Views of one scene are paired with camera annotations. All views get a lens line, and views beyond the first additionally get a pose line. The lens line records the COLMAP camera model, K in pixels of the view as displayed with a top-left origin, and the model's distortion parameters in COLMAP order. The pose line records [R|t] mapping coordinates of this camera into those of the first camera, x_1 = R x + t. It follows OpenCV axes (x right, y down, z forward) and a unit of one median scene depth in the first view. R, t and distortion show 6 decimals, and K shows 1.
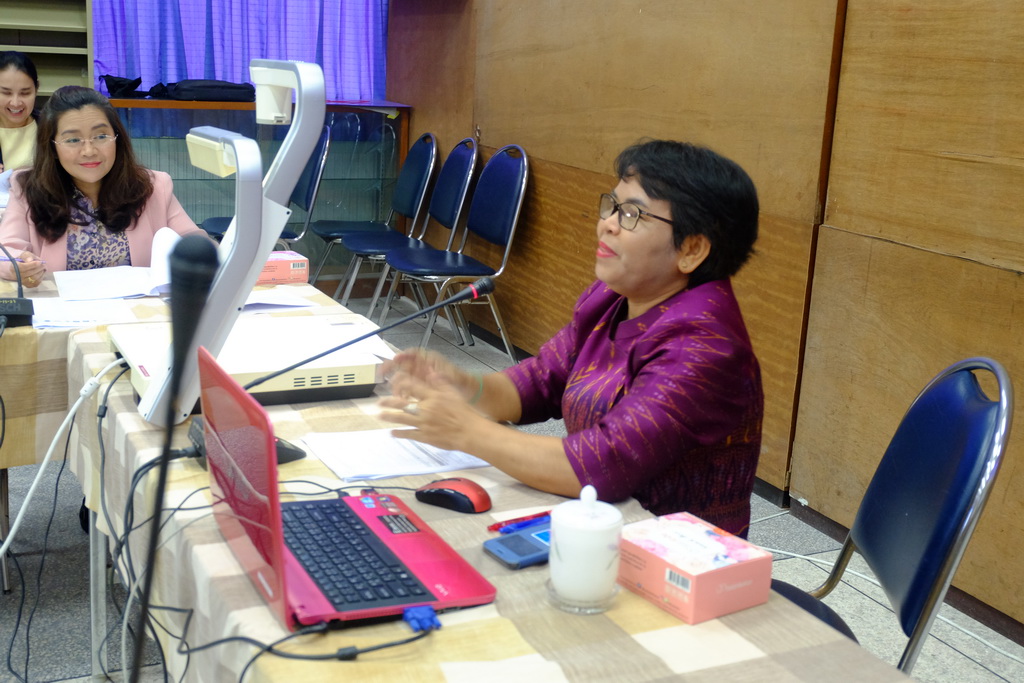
lens RADIAL K [[1244.4, 0, 512.0], [0, 1244.4, 341.5], [0, 0, 1]] dist [-0.023176, -0.014431]
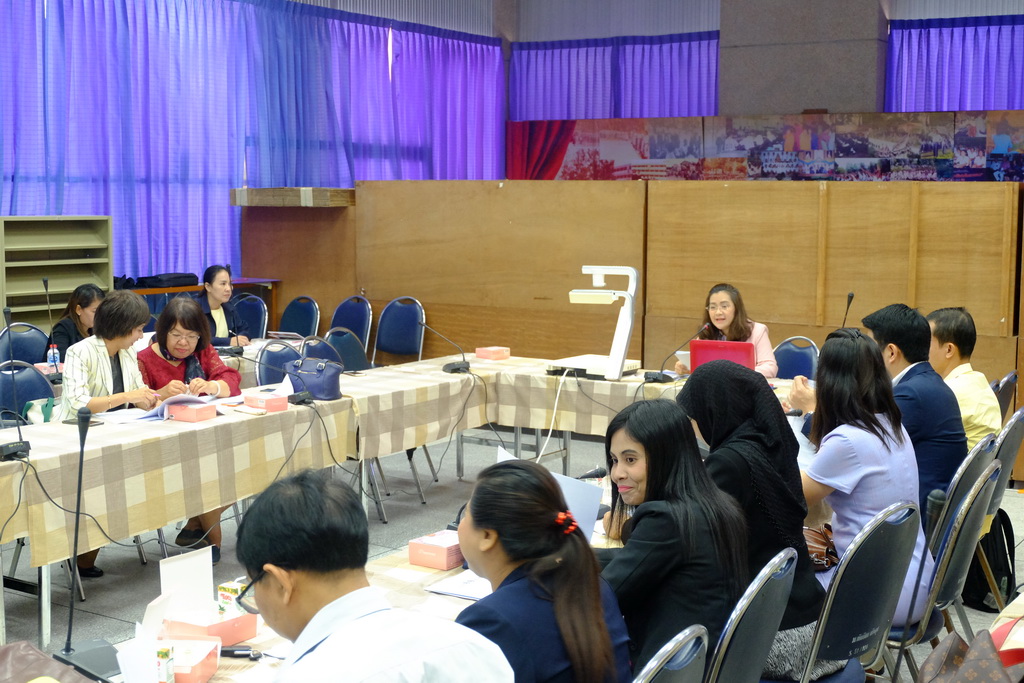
lens RADIAL K [[1457.6, 0, 512.0], [0, 1457.6, 341.5], [0, 0, 1]] dist [-0.032638, 0.019472]
pose [[0.851200, -0.099627, 0.515299, -1.392429], [0.160682, 0.984141, -0.075152, 0.118879], [-0.499640, 0.146769, 0.853709, -1.196802]]
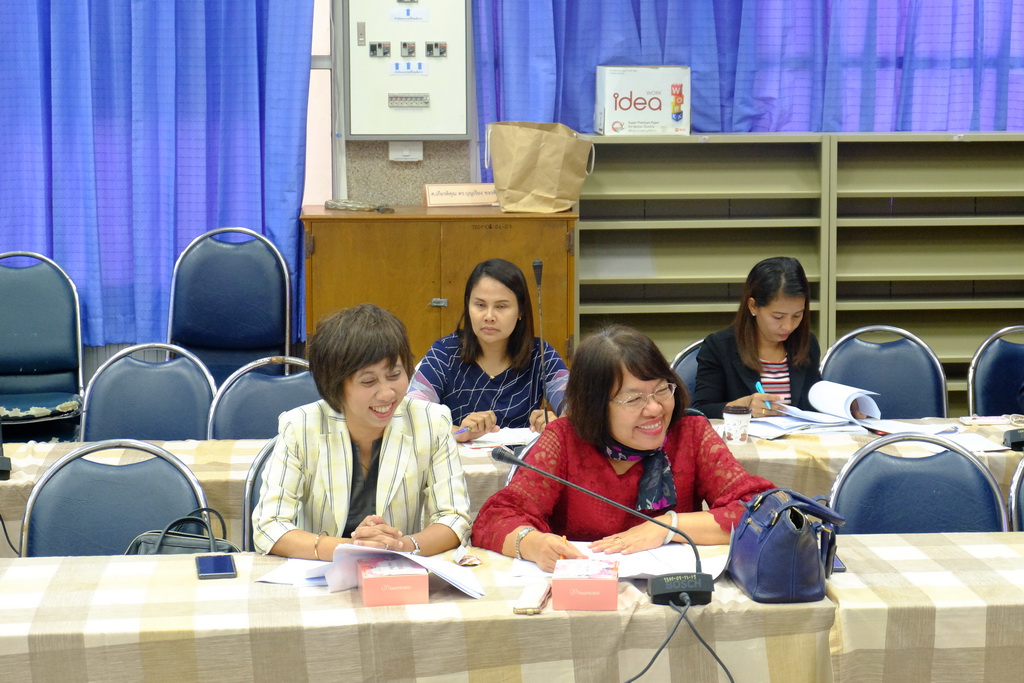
lens RADIAL K [[2164.3, 0, 512.0], [0, 2164.3, 341.5], [0, 0, 1]] dist [0.112582, -0.213264]
pose [[0.936955, -0.011995, -0.349245, -0.330063], [-0.031225, 0.992539, -0.117858, 0.014648], [0.348053, 0.121333, 0.929590, -0.593537]]
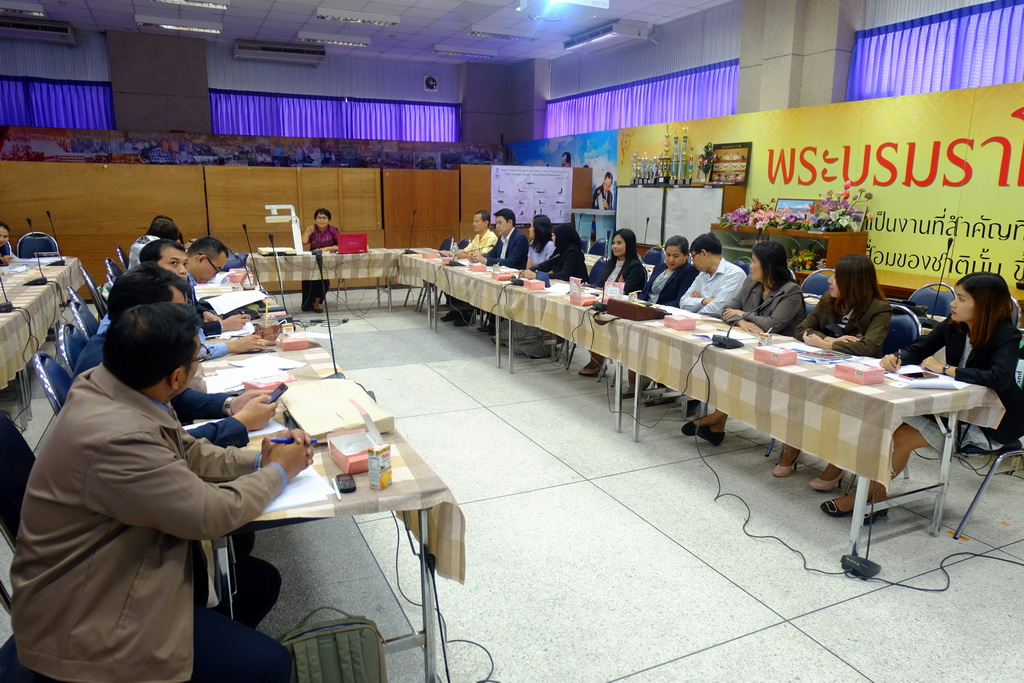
lens RADIAL K [[745.3, 0, 513.1], [0, 745.3, 316.5], [0, 0, 1]] dist [0.006838, 0.065860]
pose [[0.034234, -0.226375, 0.973438, -2.591997], [0.234038, 0.948742, 0.212401, -0.130469], [-0.971625, 0.220550, 0.085460, -0.281456]]
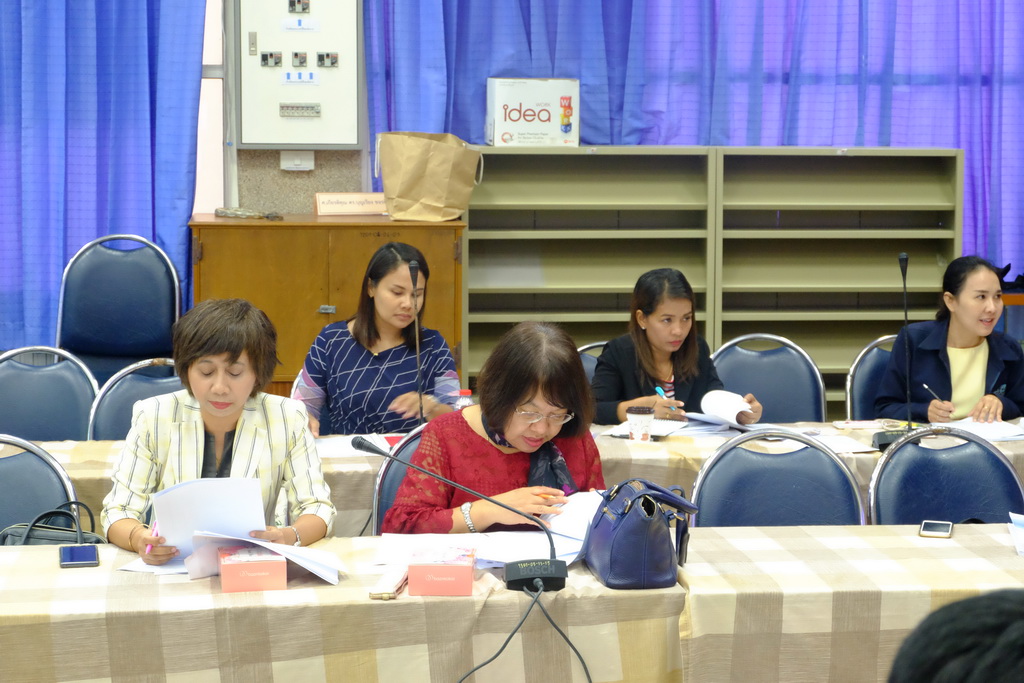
lens RADIAL K [[2173.1, 0, 512.0], [0, 2173.1, 341.5], [0, 0, 1]] dist [0.074264, 0.137504]
pose [[0.948226, -0.012235, -0.317359, -0.285998], [-0.031781, 0.990587, -0.133146, 0.039005], [0.316001, 0.136339, 0.938912, -0.600532]]
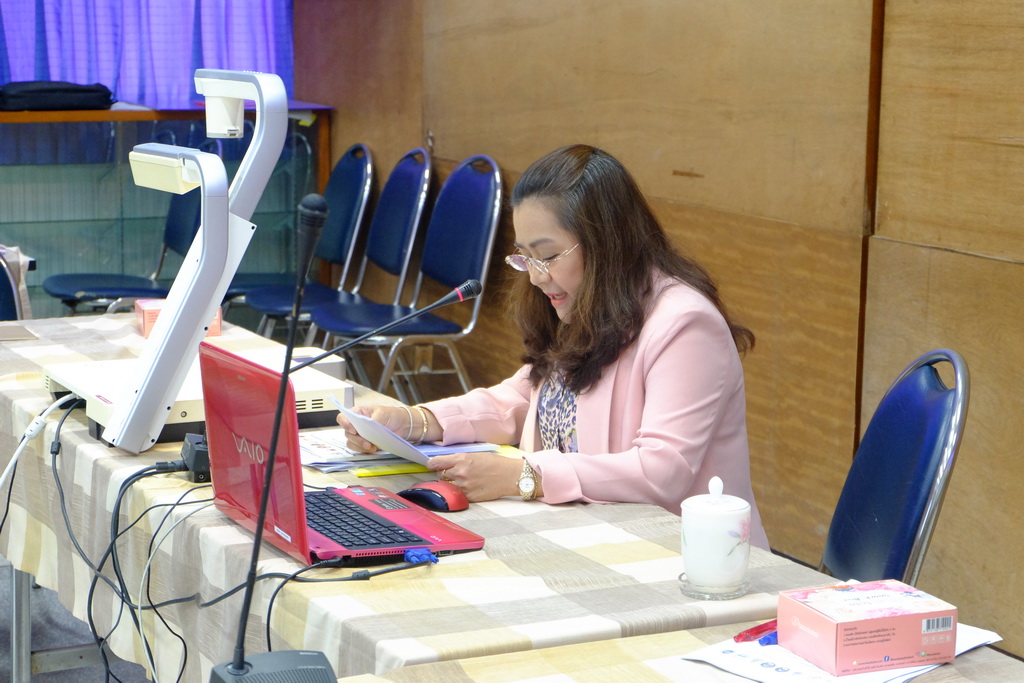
lens RADIAL K [[2173.1, 0, 512.0], [0, 2173.1, 341.5], [0, 0, 1]] dist [0.074264, 0.137504]
pose [[0.999031, -0.042022, 0.013088, -0.002417], [0.042873, 0.996371, -0.073526, 0.068404], [-0.009951, 0.074016, 0.997207, -0.397572]]
